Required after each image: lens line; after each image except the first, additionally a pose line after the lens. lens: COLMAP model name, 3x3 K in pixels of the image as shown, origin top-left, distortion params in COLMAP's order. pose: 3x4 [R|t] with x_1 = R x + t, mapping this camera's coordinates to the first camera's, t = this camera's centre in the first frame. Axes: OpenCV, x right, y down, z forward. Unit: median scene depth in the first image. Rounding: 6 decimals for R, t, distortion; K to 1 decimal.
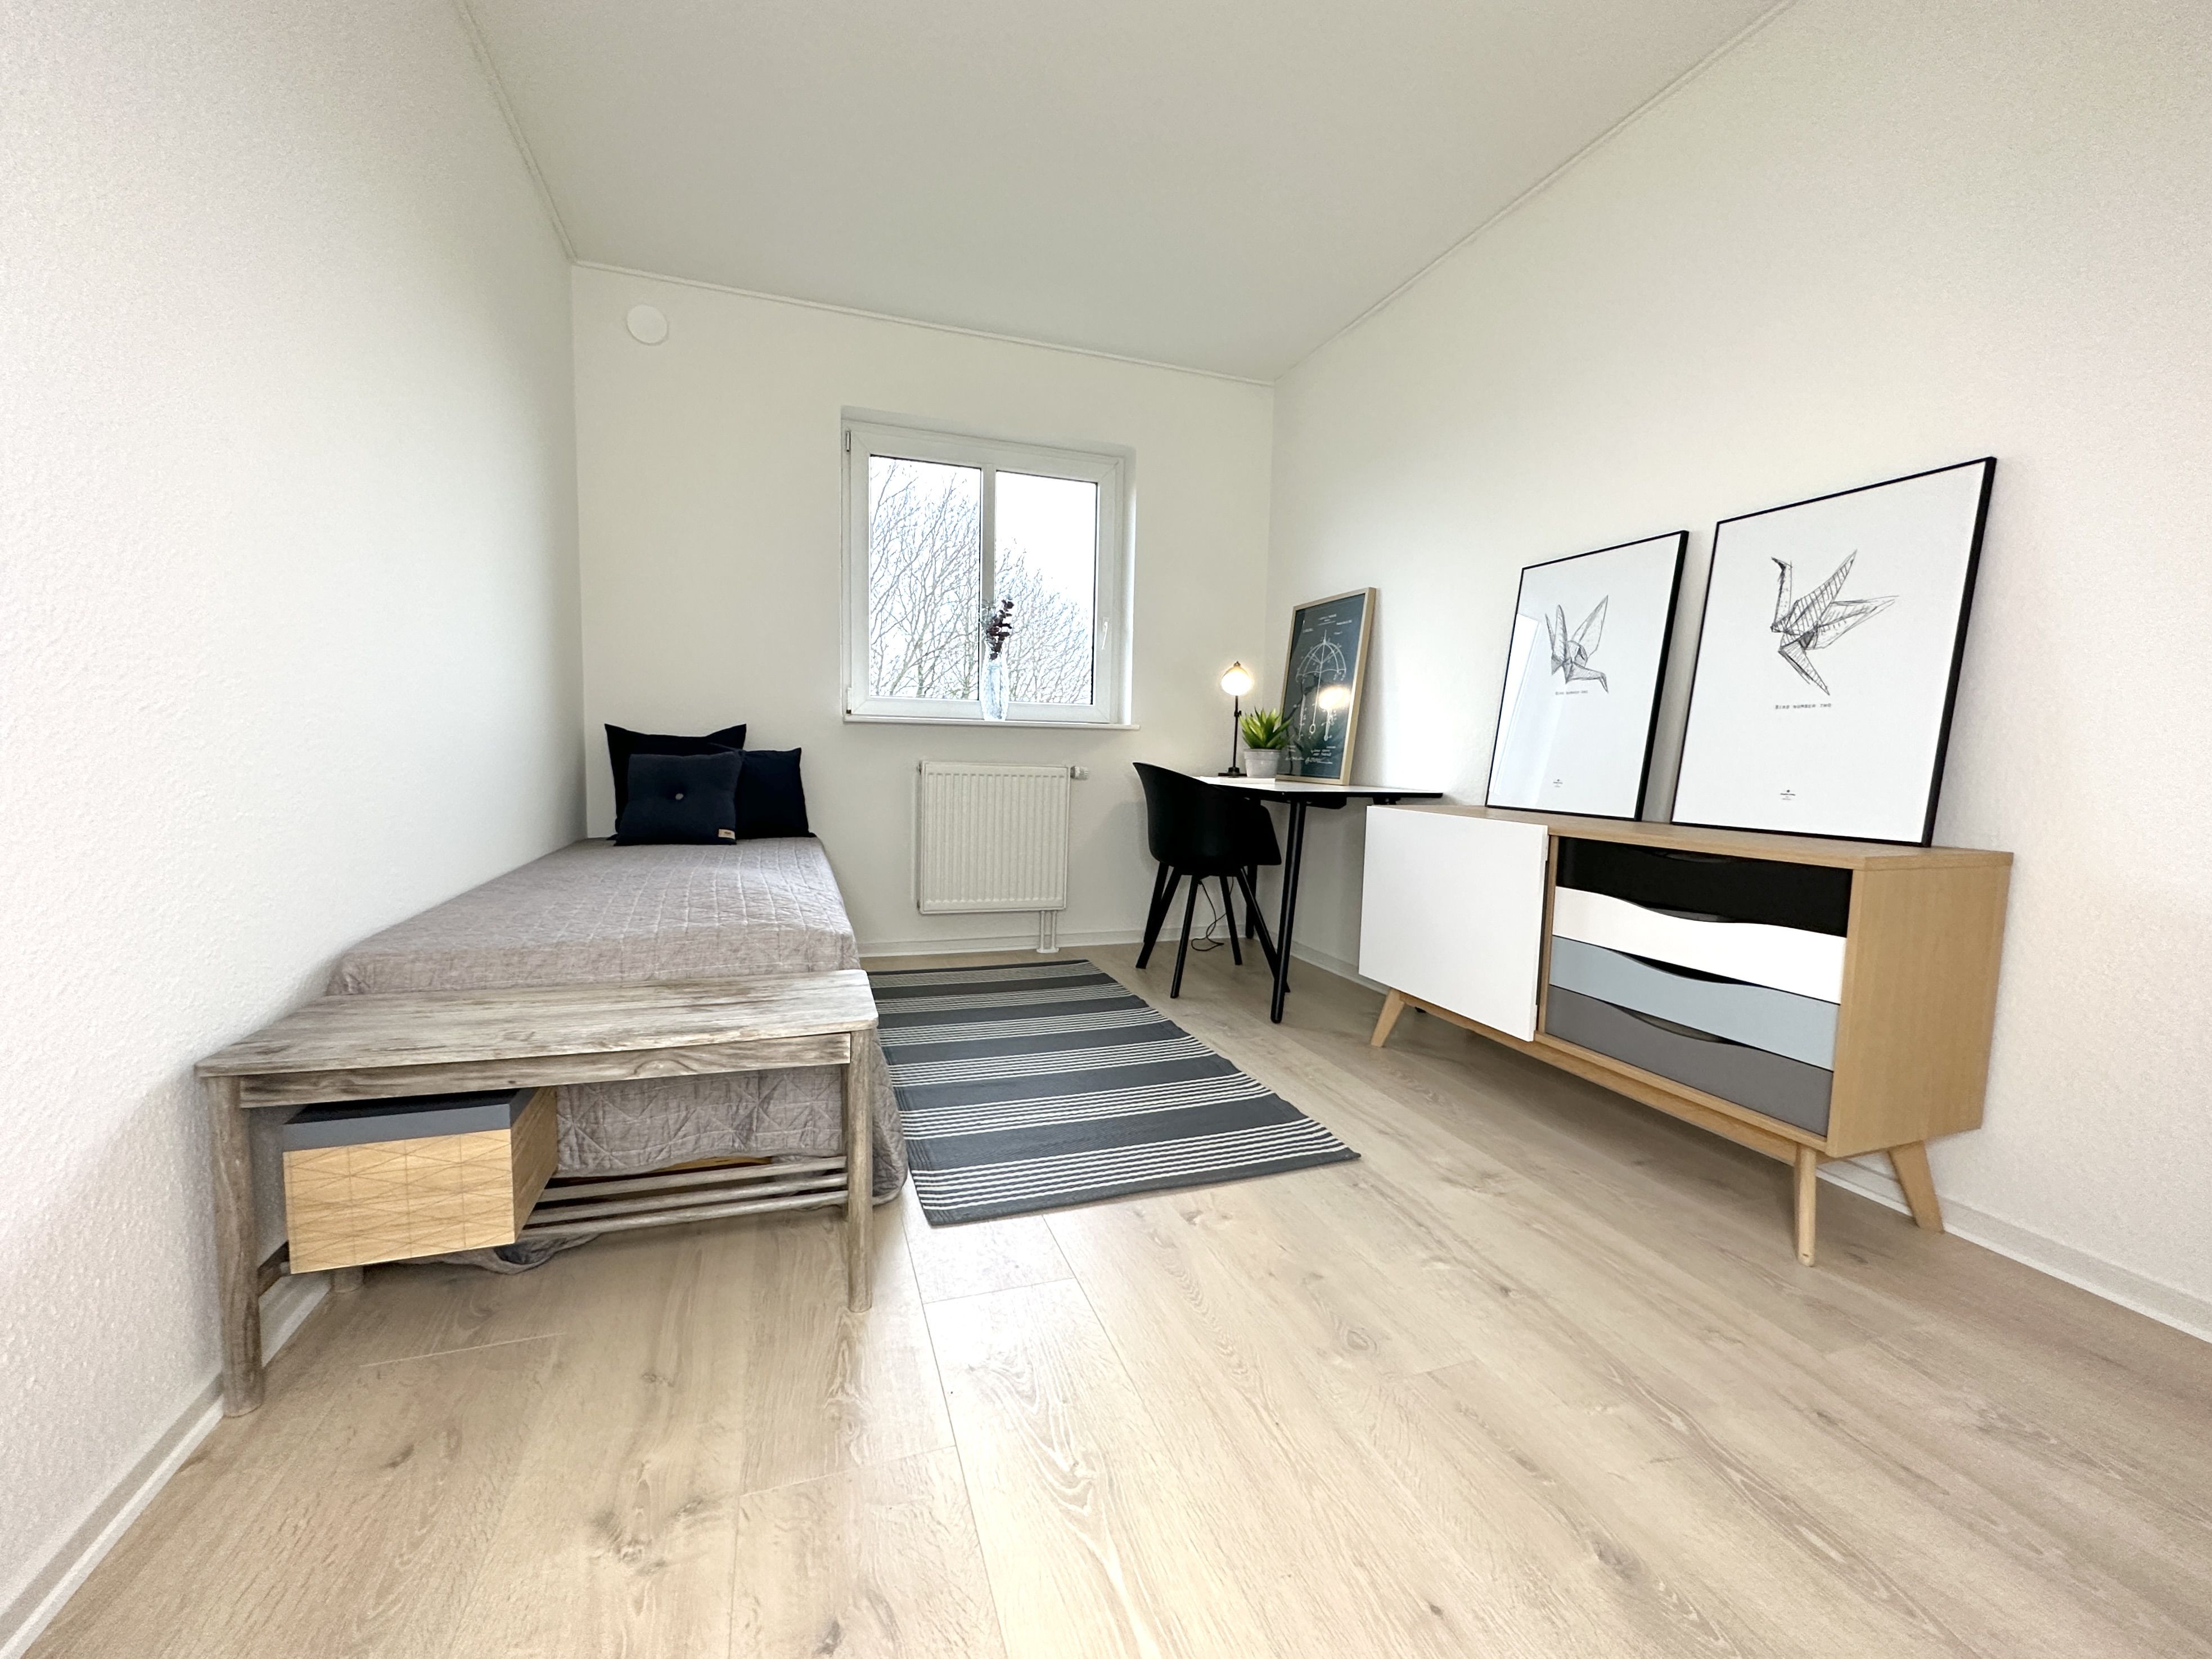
lens RADIAL K [[882.3, 0, 1106.0], [0, 882.3, 829.5], [0, 0, 1]] dist [-0.000606, -0.000045]
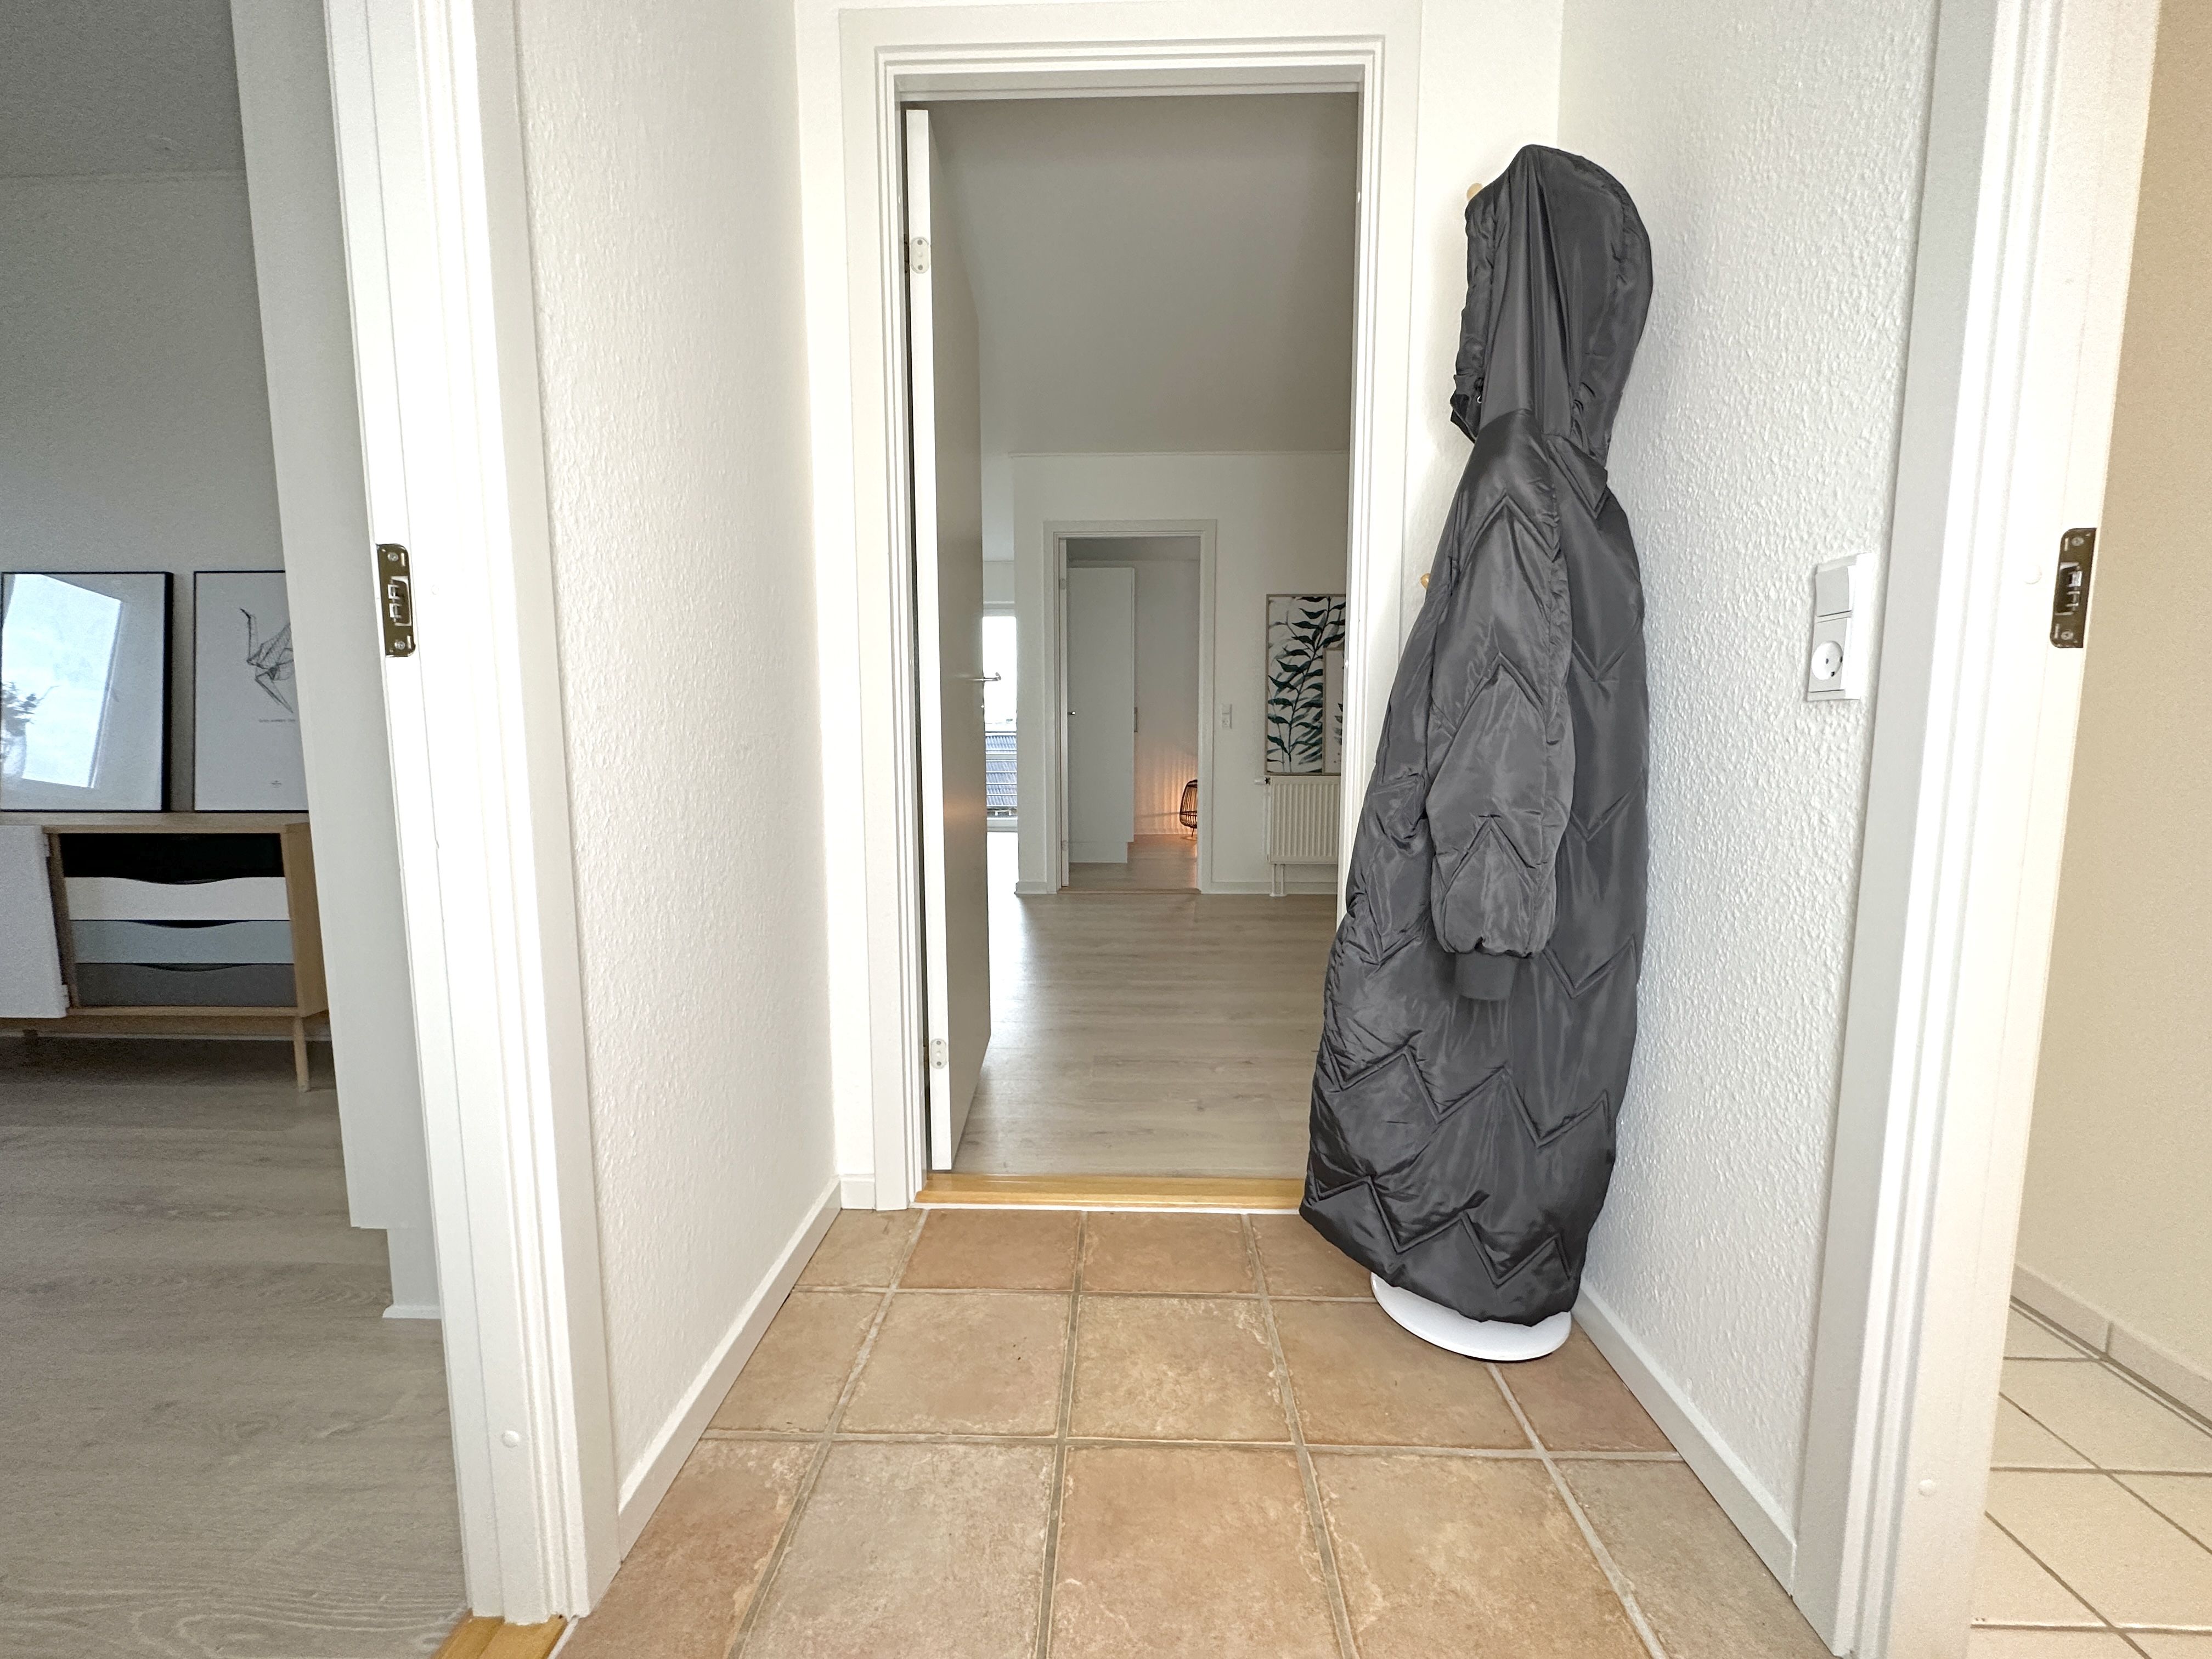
lens RADIAL K [[882.1, 0, 1106.0], [0, 882.1, 829.5], [0, 0, 1]] dist [-0.000606, -0.000045]
pose [[0.363413, -0.123467, 0.923410, -0.048589], [0.091153, 0.991136, 0.096648, 0.016803], [-0.927158, 0.049049, 0.371446, -0.732357]]
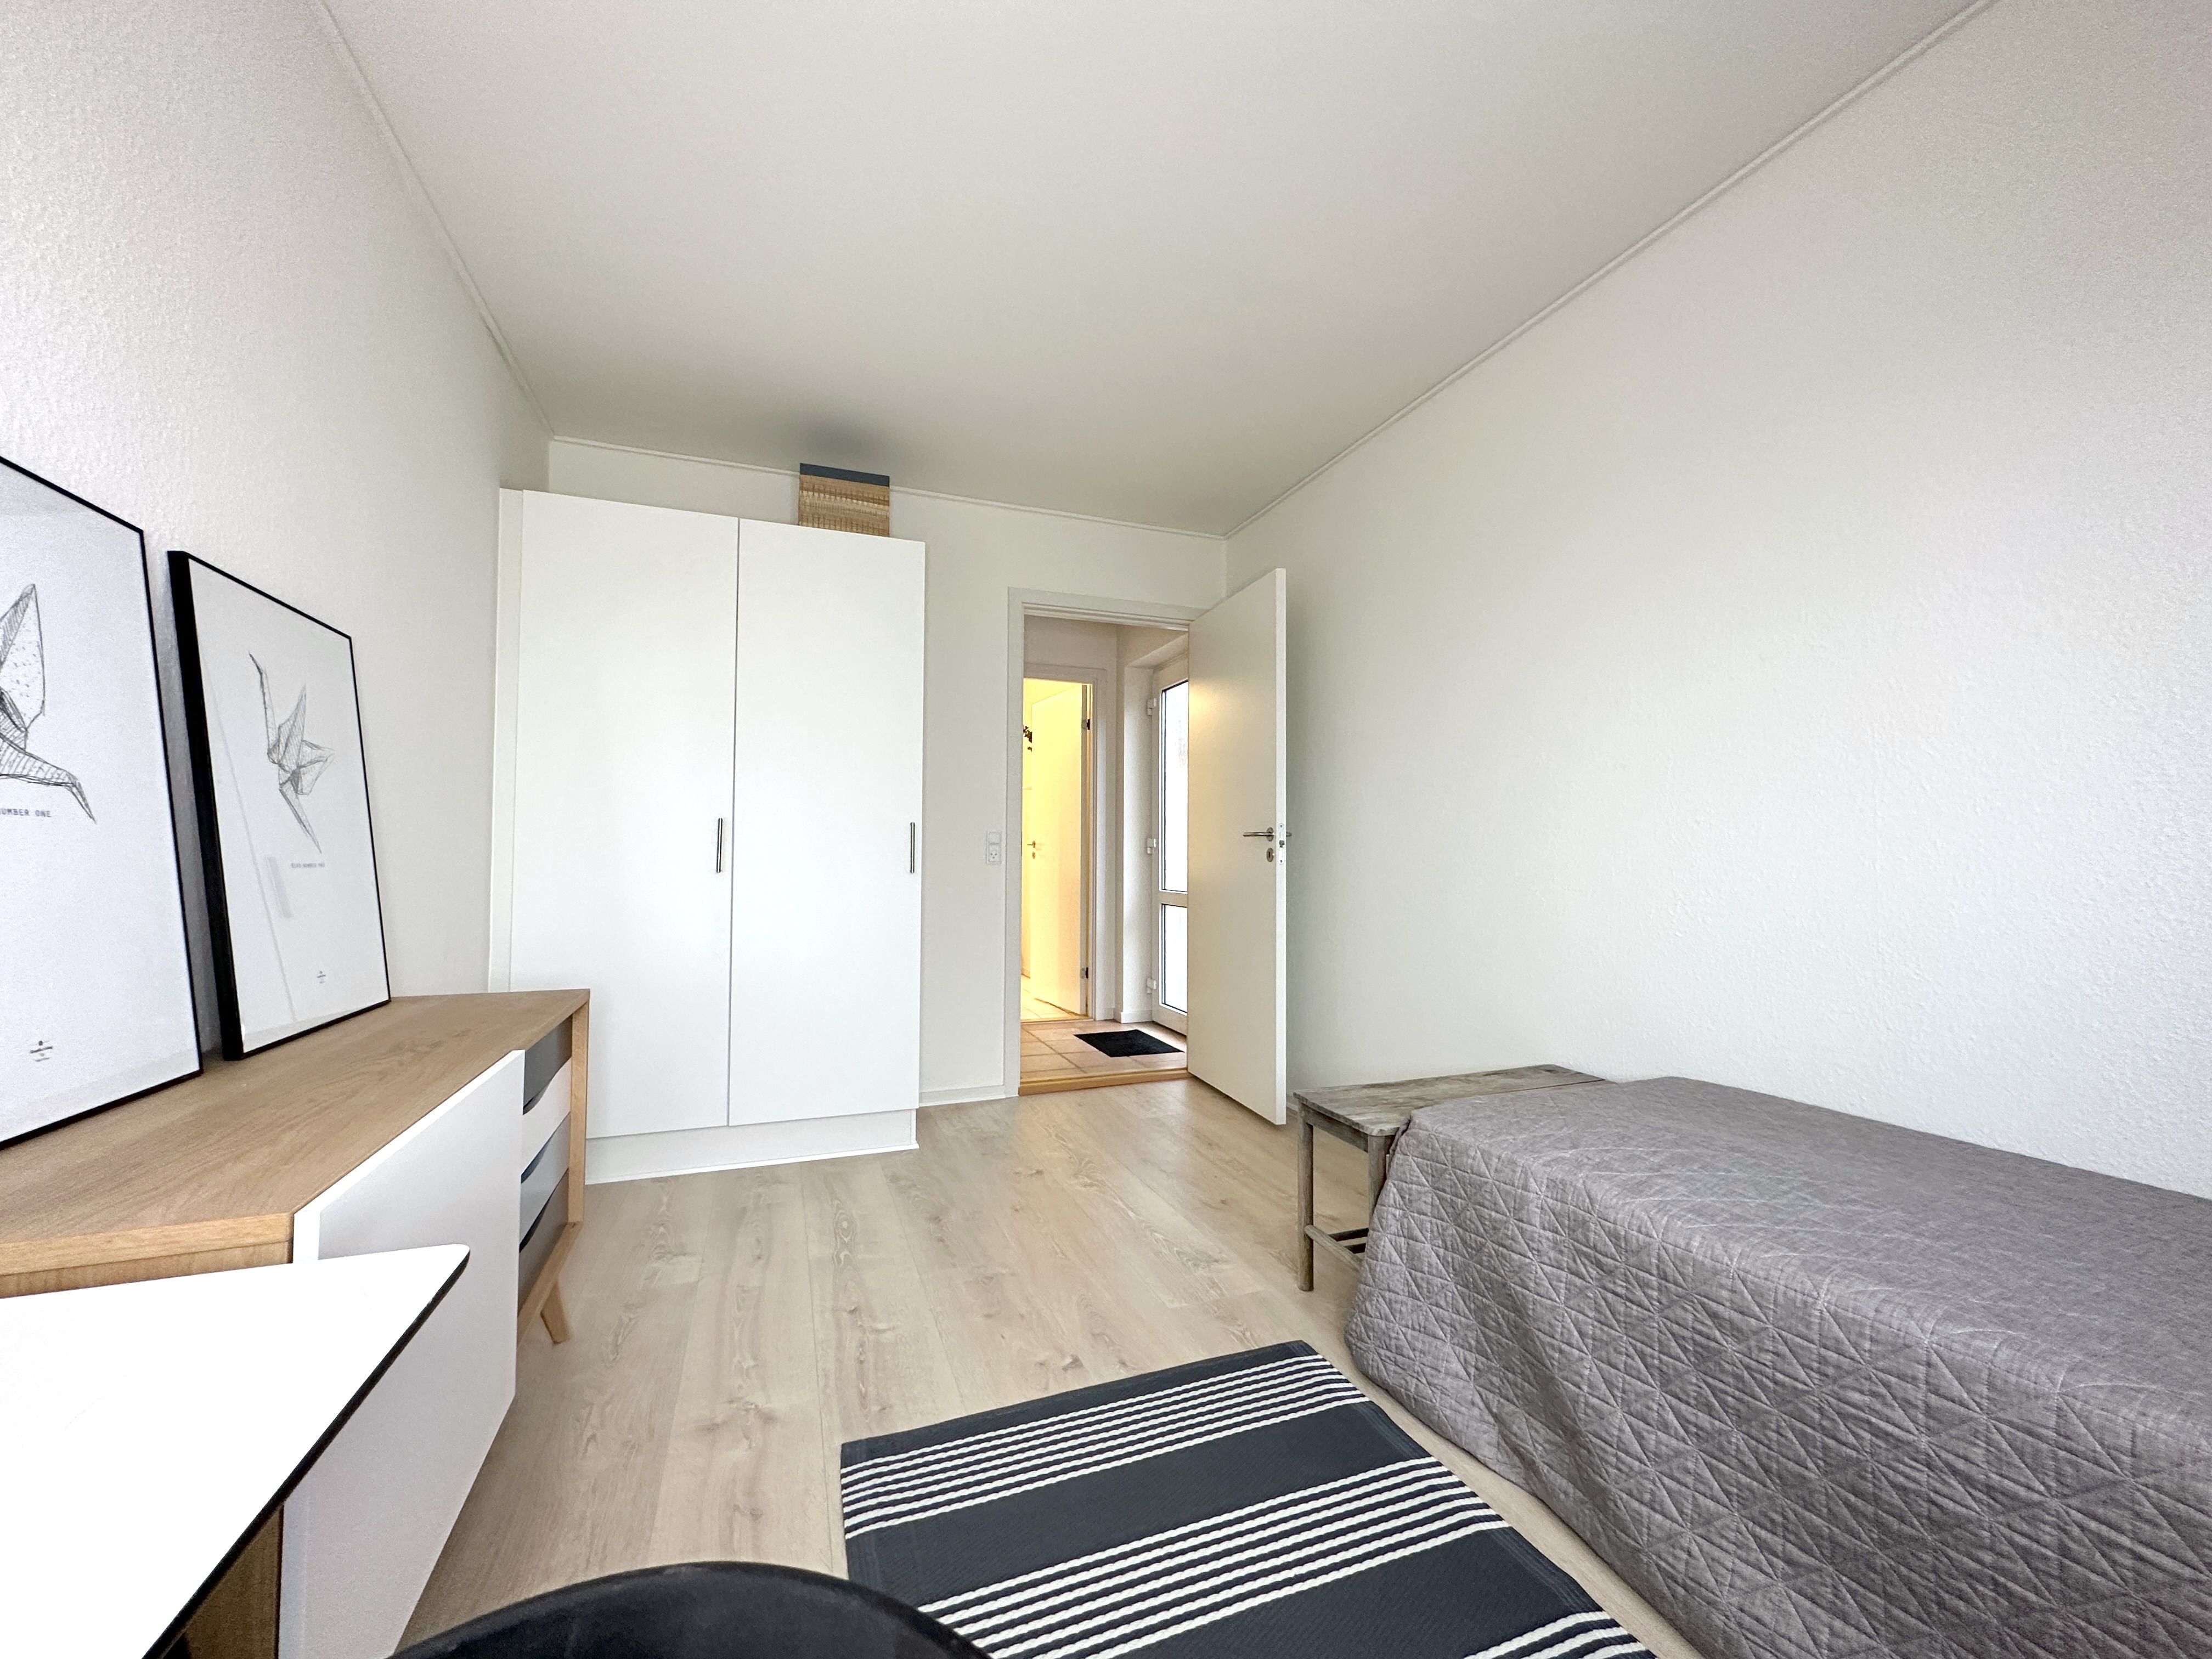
lens RADIAL K [[882.1, 0, 1106.0], [0, 882.1, 829.5], [0, 0, 1]] dist [-0.000606, -0.000045]
pose [[-0.999391, -0.029413, -0.018789, 0.085530], [-0.030490, 0.997740, 0.059882, -0.239394], [0.016985, 0.060419, -0.998029, 1.788929]]
